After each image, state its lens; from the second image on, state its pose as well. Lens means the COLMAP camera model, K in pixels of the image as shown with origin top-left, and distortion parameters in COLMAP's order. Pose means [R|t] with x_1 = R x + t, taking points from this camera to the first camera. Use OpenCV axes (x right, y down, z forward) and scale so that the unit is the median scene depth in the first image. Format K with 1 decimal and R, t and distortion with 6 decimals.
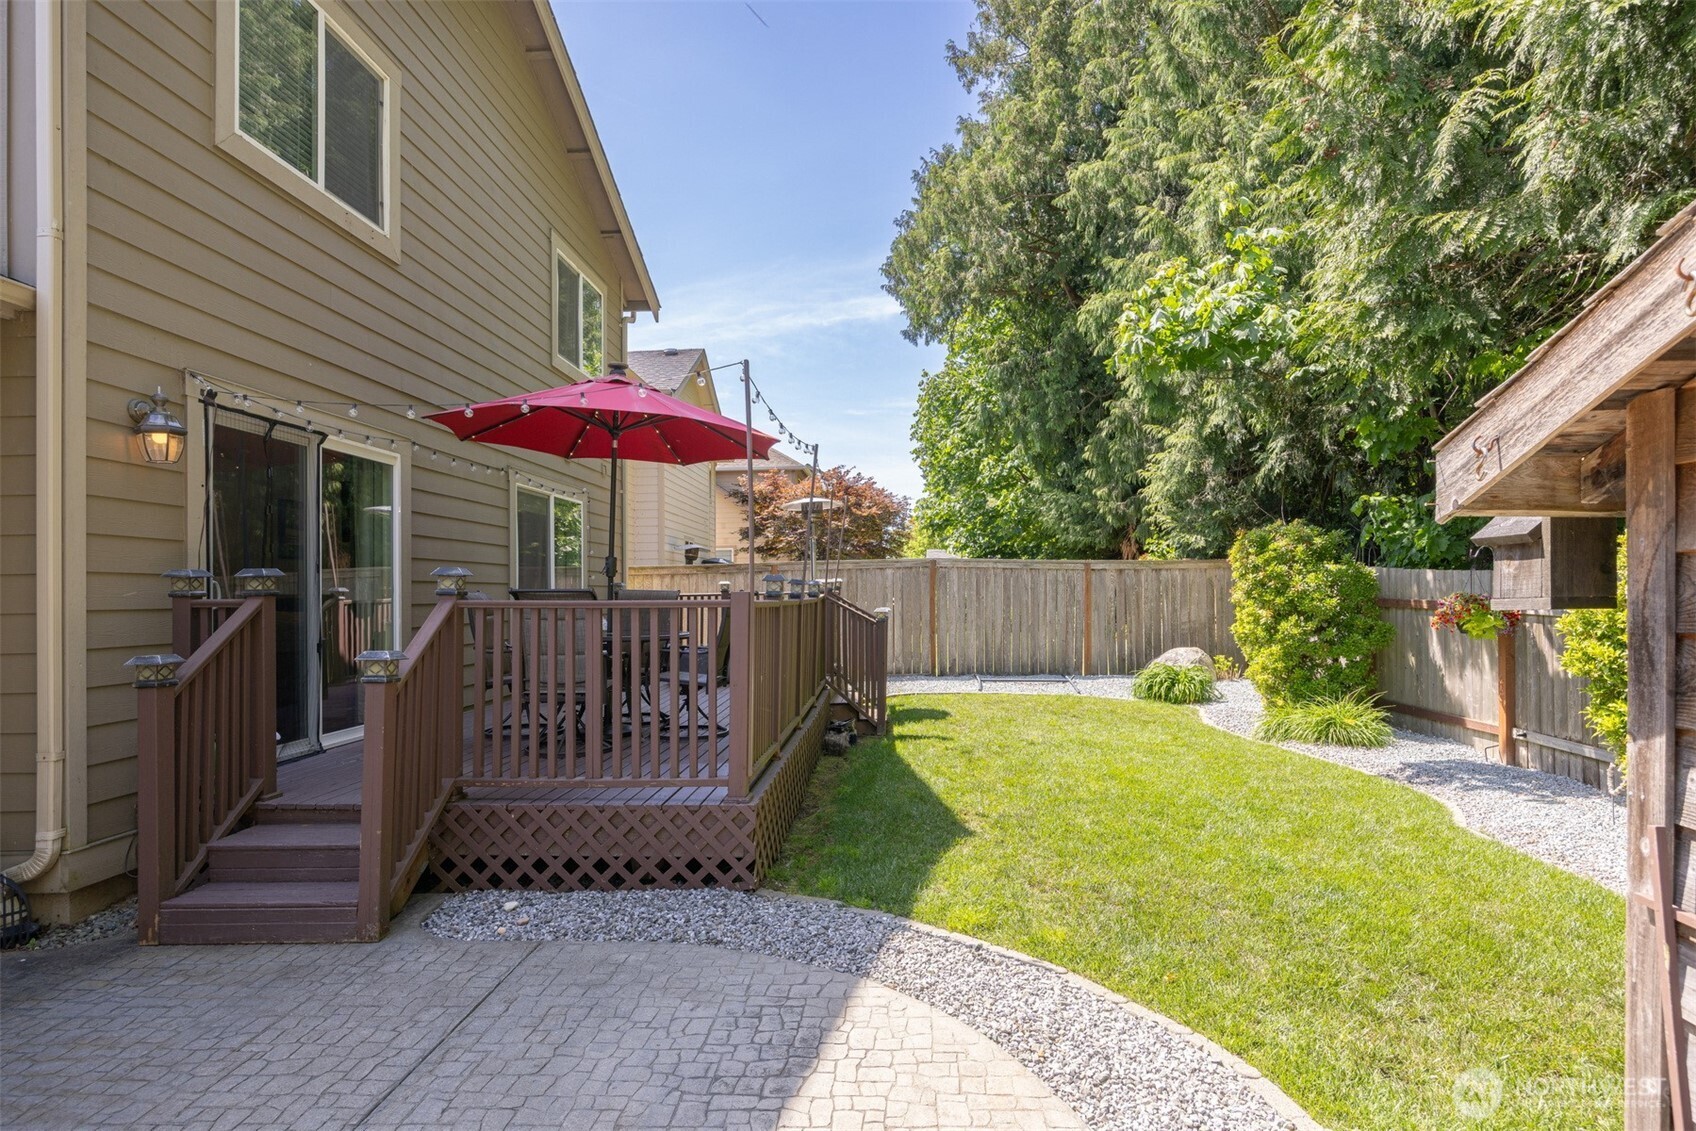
lens RADIAL K [[872.0, 0, 853.3], [0, 872.0, 596.9], [0, 0, 1]] dist [-0.004121, -0.001665]
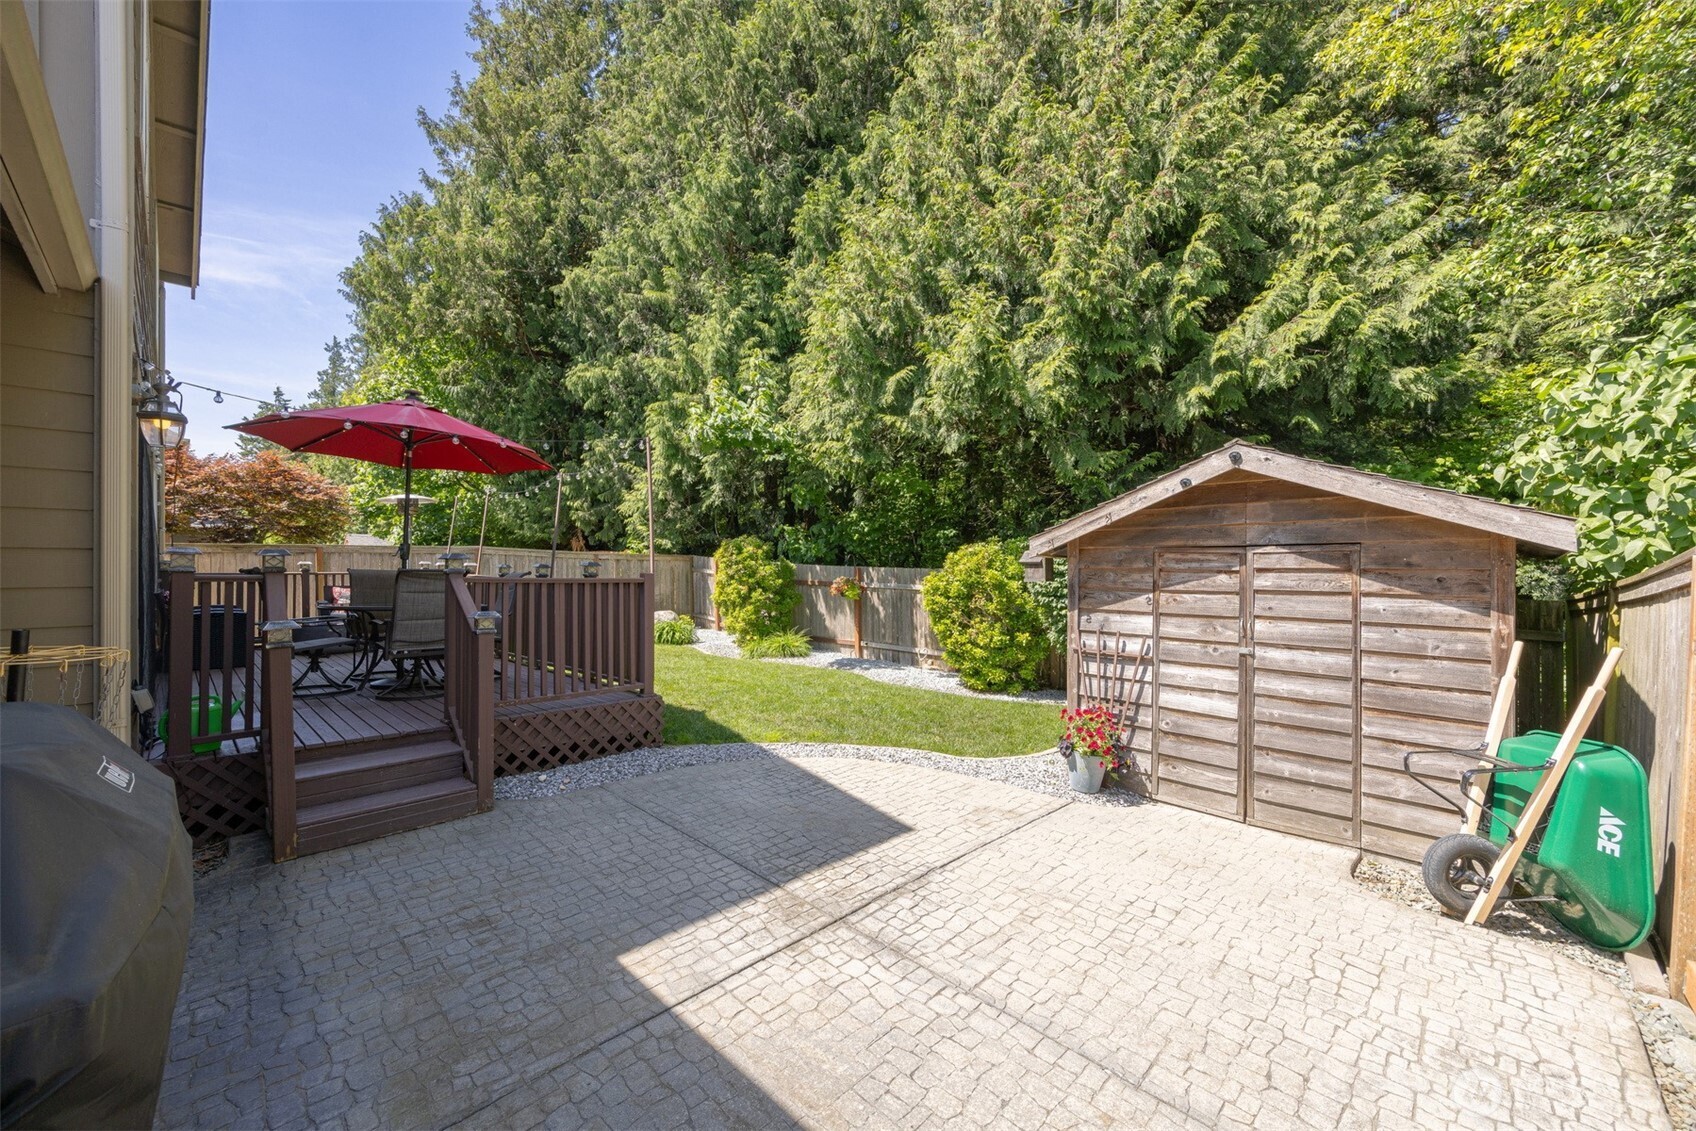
lens RADIAL K [[649.3, 0, 848.0], [0, 649.3, 565.5], [0, 0, 1]] dist [-0.000976, -0.000071]
pose [[0.698696, 0.019862, 0.715142, -0.327794], [-0.005016, 0.999726, -0.022866, 0.002397], [-0.715401, 0.012389, 0.698605, -0.070320]]
